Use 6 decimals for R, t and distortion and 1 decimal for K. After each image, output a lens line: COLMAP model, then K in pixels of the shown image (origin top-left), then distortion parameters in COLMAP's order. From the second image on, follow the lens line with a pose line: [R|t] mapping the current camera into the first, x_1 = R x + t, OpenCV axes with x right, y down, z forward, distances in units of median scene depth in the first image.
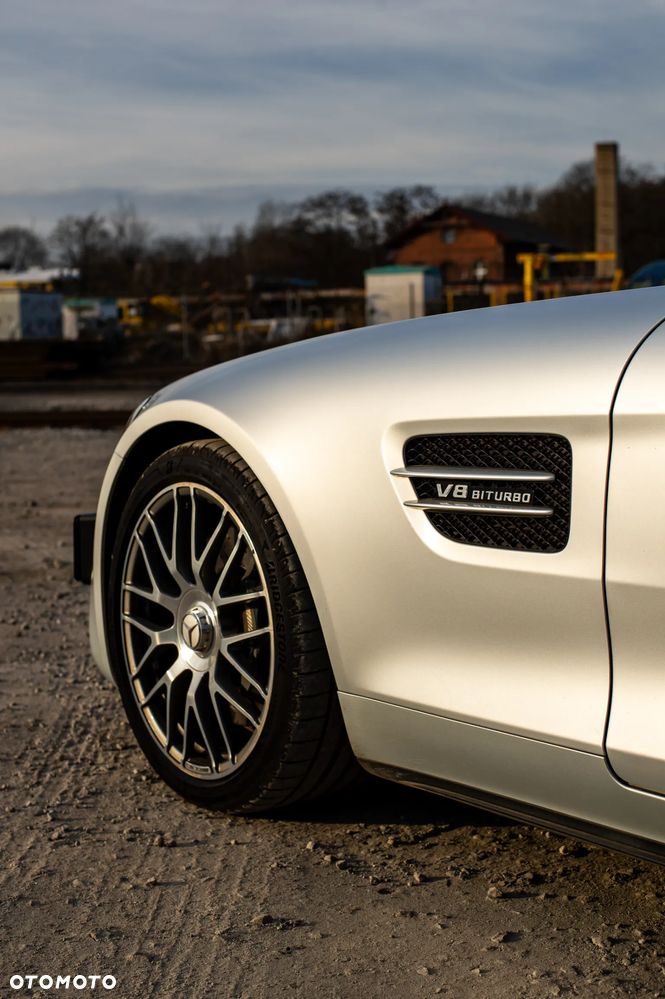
lens RADIAL K [[1460.4, 0, 332.5], [0, 1460.4, 499.5], [0, 0, 1]] dist [-0.118622, 0.107212]
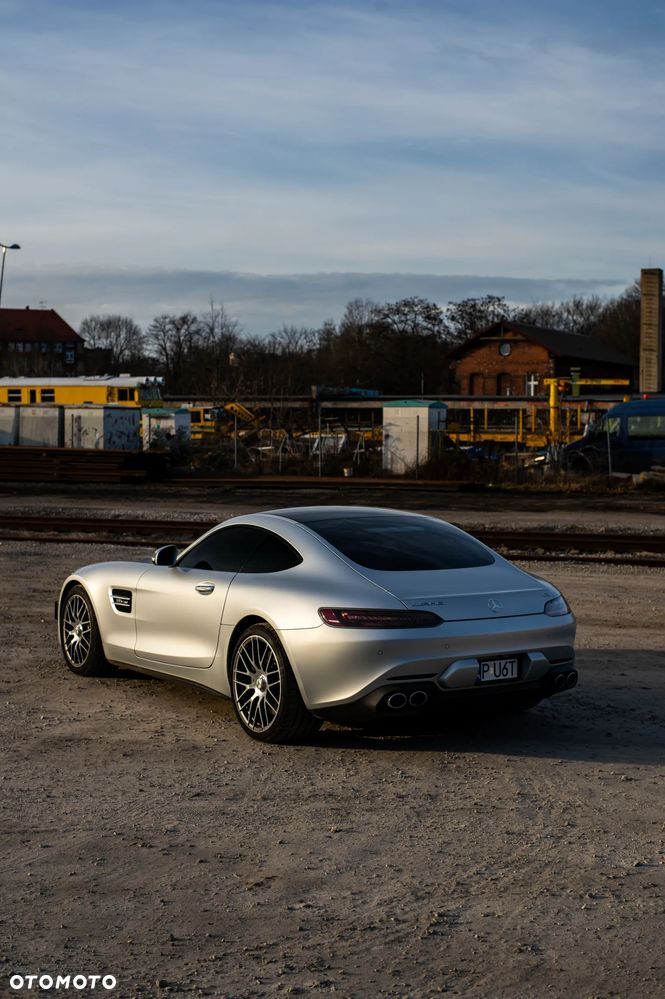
lens RADIAL K [[1460.4, 0, 332.5], [0, 1460.4, 499.5], [0, 0, 1]] dist [-0.118622, 0.107212]
pose [[0.997147, 0.036260, -0.066203, 0.061765], [-0.039955, 0.997666, -0.055376, -0.005689], [0.064040, 0.057863, 0.996268, -0.214543]]
